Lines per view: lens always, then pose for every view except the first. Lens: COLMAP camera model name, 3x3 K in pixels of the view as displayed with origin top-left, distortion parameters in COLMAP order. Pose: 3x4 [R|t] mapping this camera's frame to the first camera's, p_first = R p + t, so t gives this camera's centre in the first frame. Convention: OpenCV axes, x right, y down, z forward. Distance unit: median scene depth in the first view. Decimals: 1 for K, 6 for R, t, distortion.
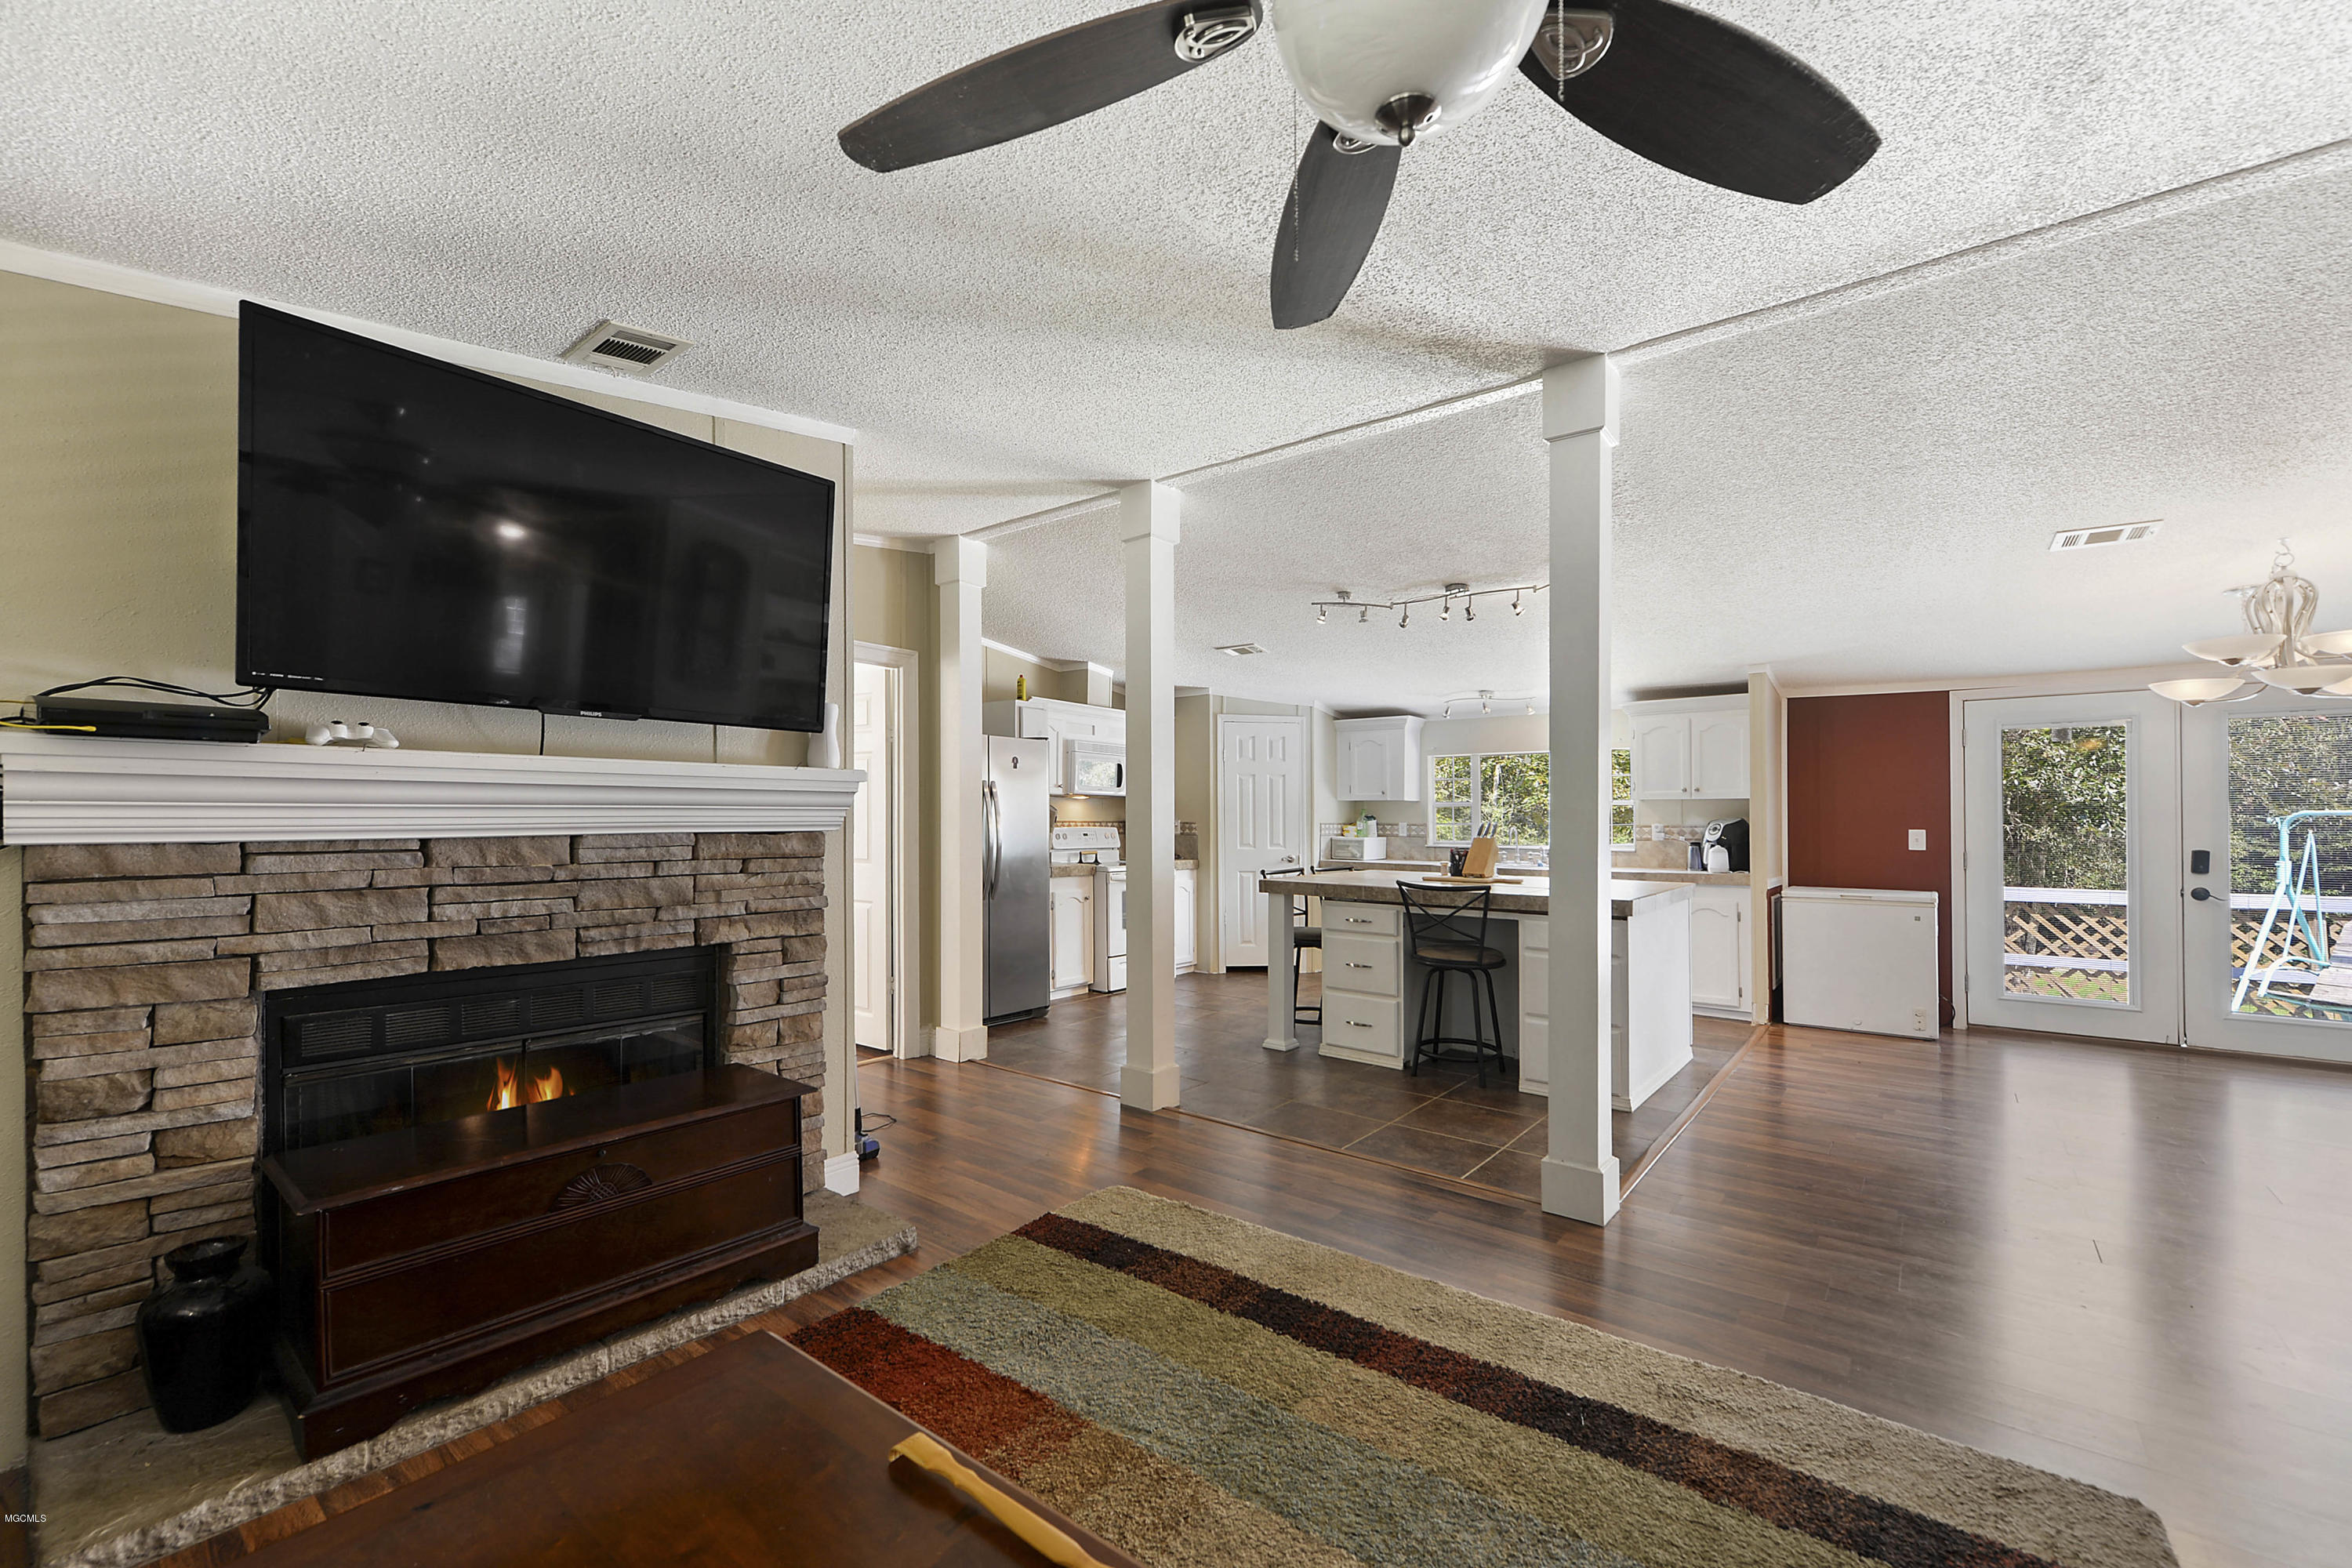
lens RADIAL K [[925.8, 0, 1194.3], [0, 925.8, 793.5], [0, 0, 1]] dist [0.003050, -0.000615]
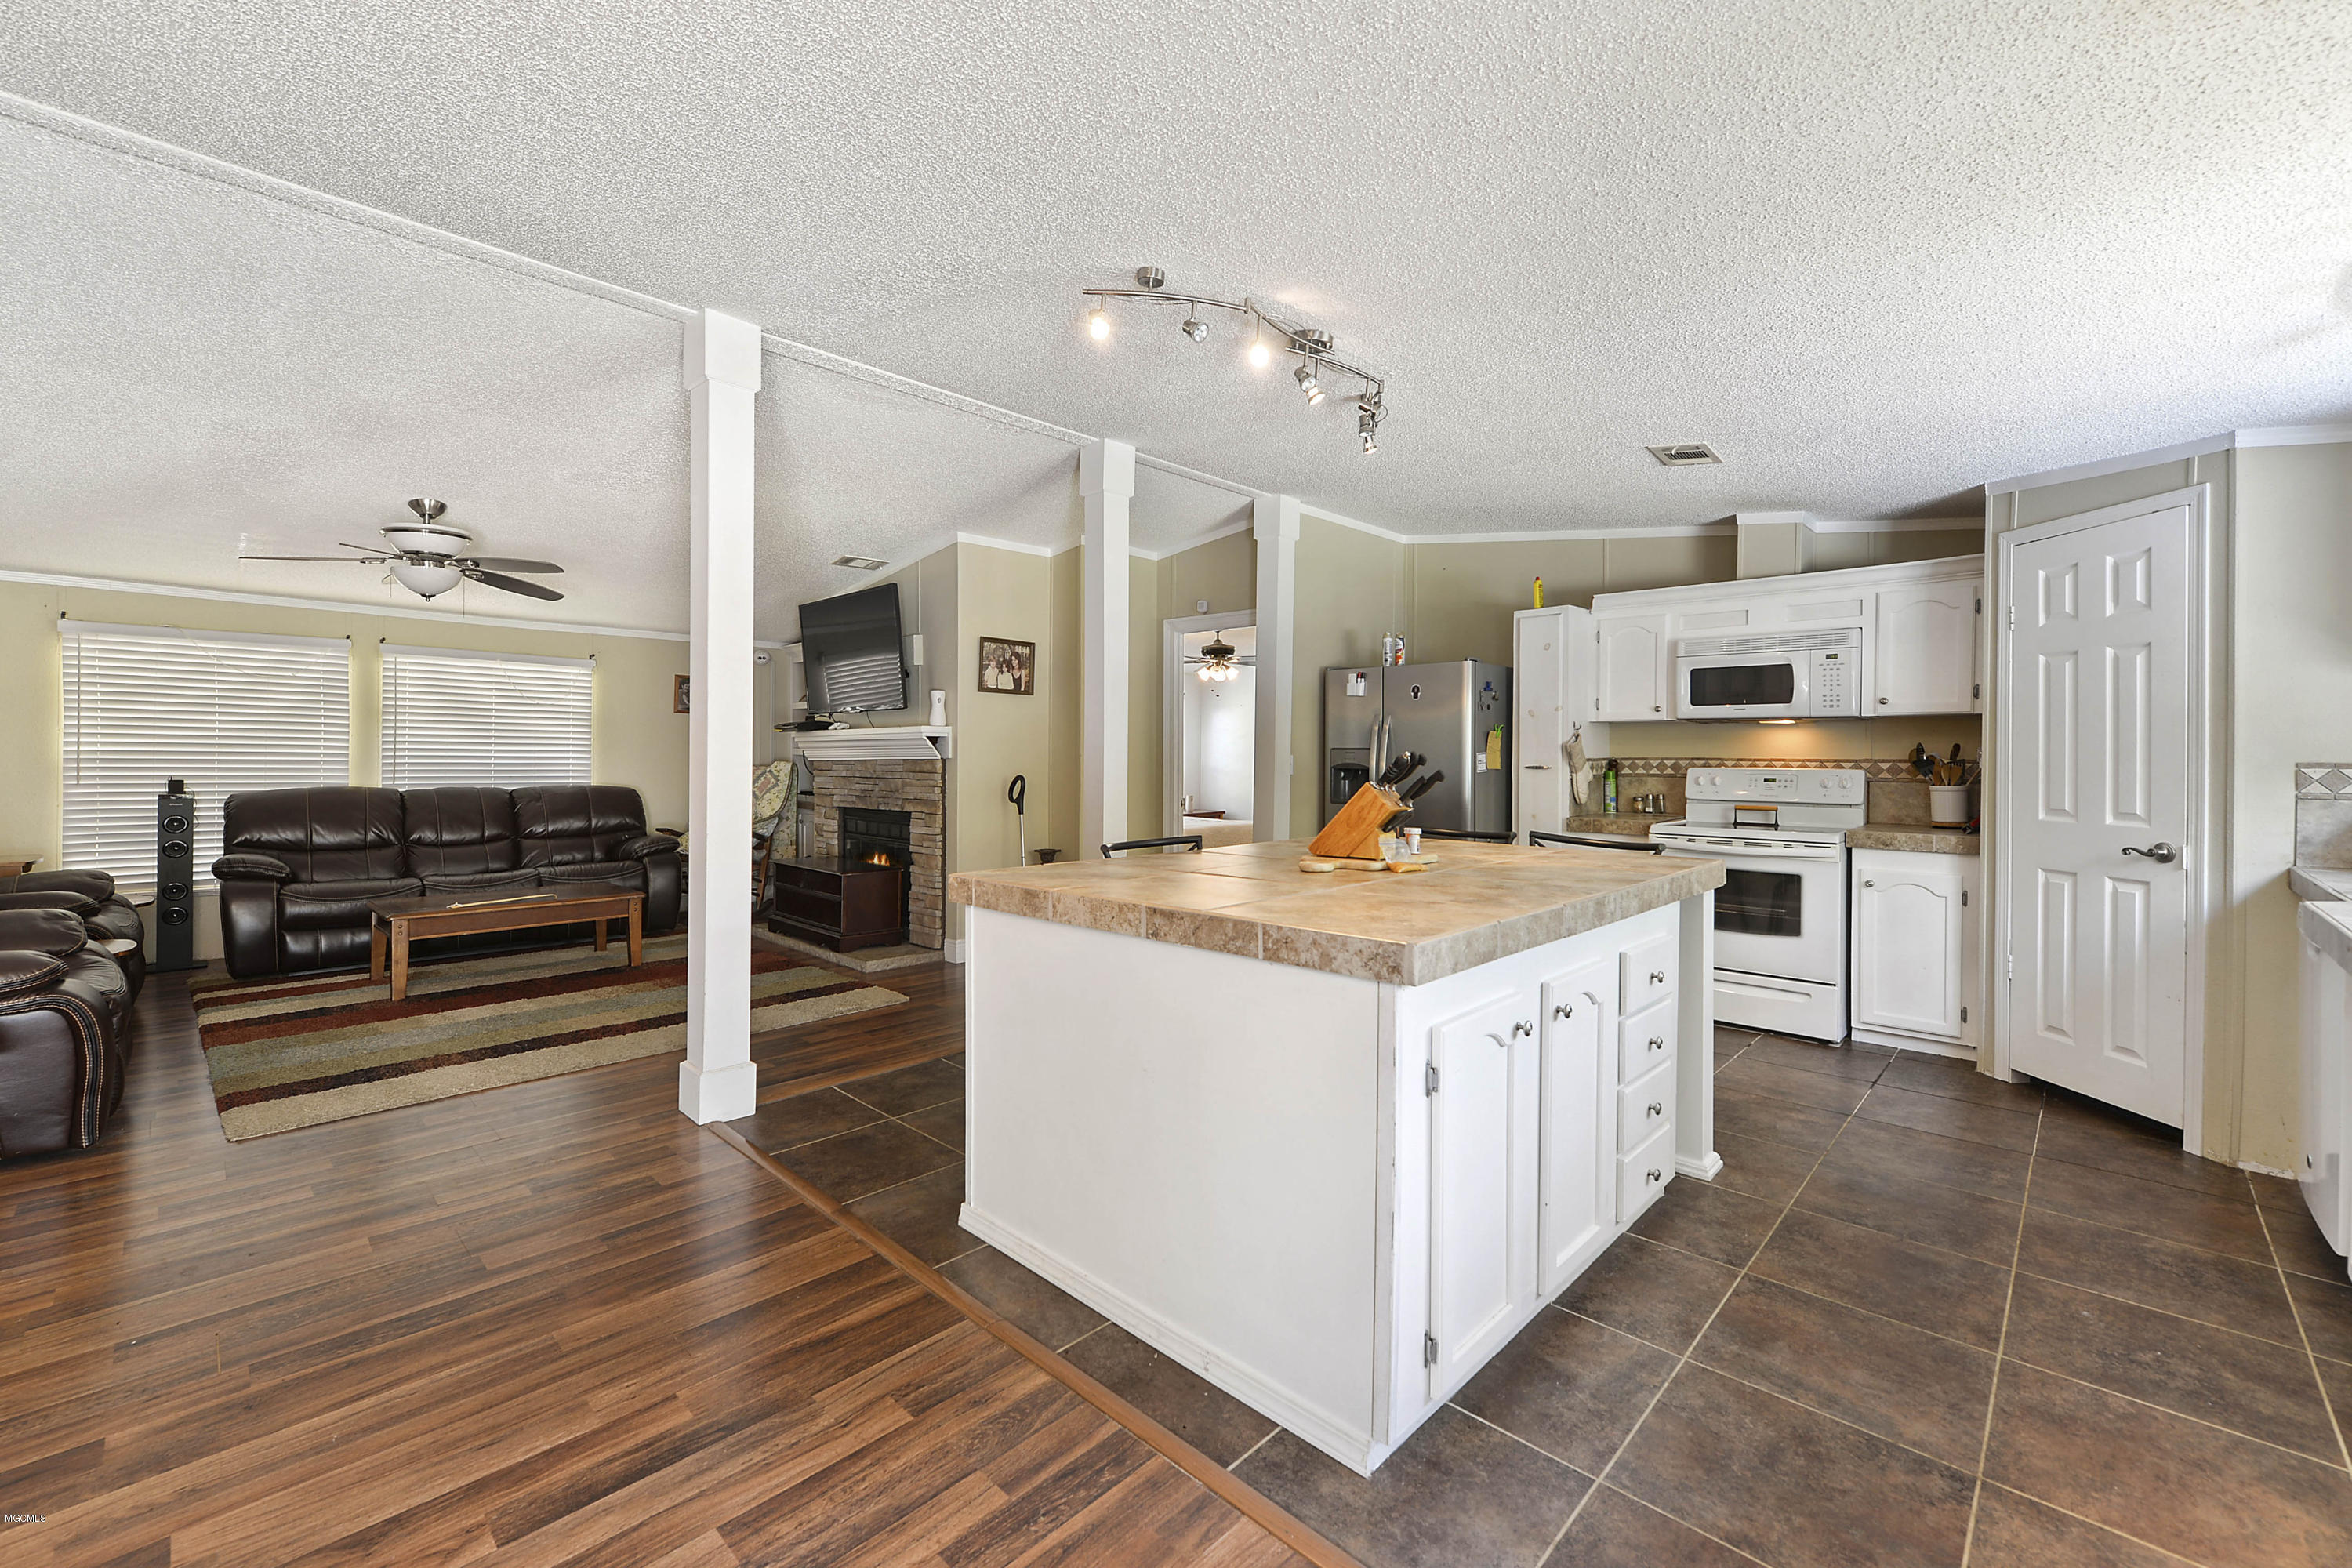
lens RADIAL K [[964.8, 0, 1179.0], [0, 964.8, 759.0], [0, 0, 1]] dist [-0.003977, -0.000233]
pose [[-0.080859, -0.002846, -0.996722, 1.802936], [0.023896, 0.999703, -0.004793, 0.075095], [0.996439, -0.024206, -0.080767, 1.988888]]
